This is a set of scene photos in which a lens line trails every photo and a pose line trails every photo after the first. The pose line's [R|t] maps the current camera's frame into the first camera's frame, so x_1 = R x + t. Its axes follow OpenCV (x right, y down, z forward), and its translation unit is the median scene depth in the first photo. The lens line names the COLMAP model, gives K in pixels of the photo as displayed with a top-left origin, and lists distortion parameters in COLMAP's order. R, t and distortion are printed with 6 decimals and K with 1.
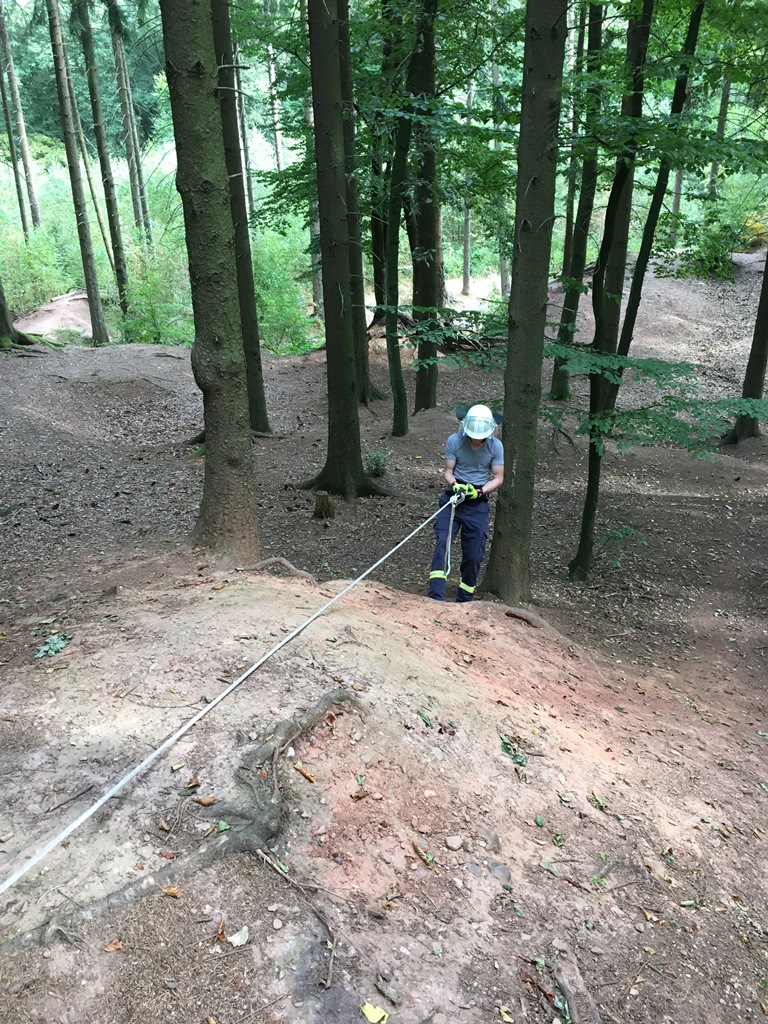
lens RADIAL K [[854.8, 0, 403.7], [0, 854.8, 513.2], [0, 0, 1]] dist [0.002110, -0.000324]
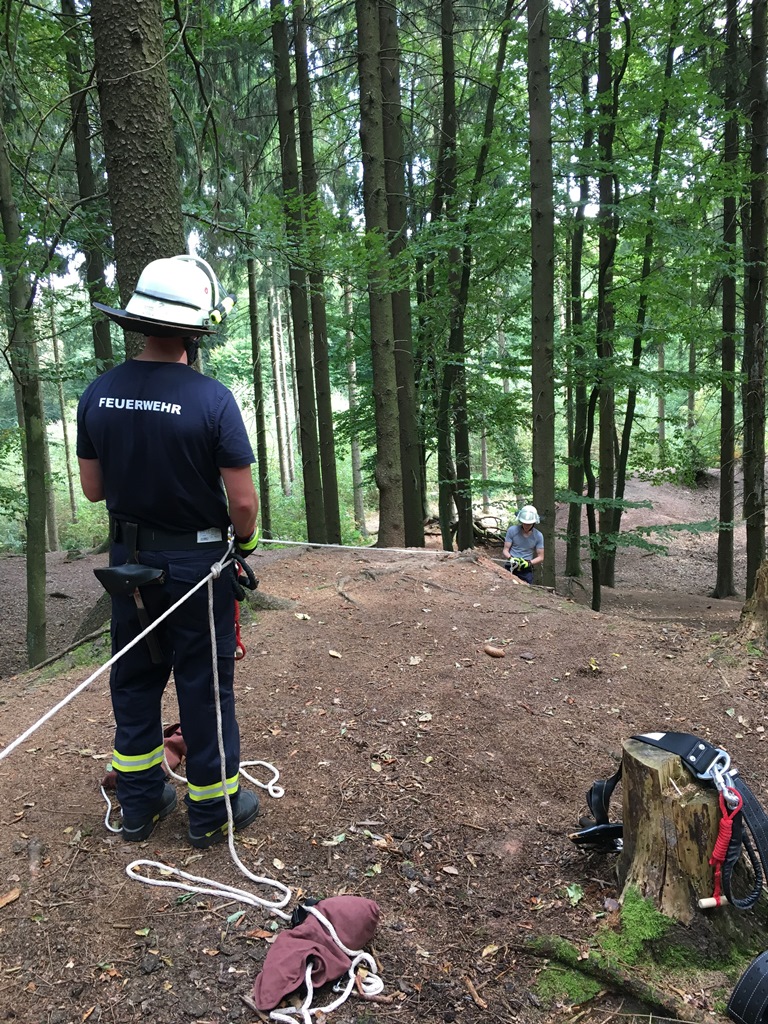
lens RADIAL K [[865.3, 0, 384.0], [0, 865.3, 512.0], [0, 0, 1]] dist [0.002261, 0.001056]
pose [[0.999293, -0.019941, -0.031864, -0.042627], [0.010225, 0.959923, -0.280078, 0.108578], [0.036172, 0.279554, 0.959448, -0.200348]]
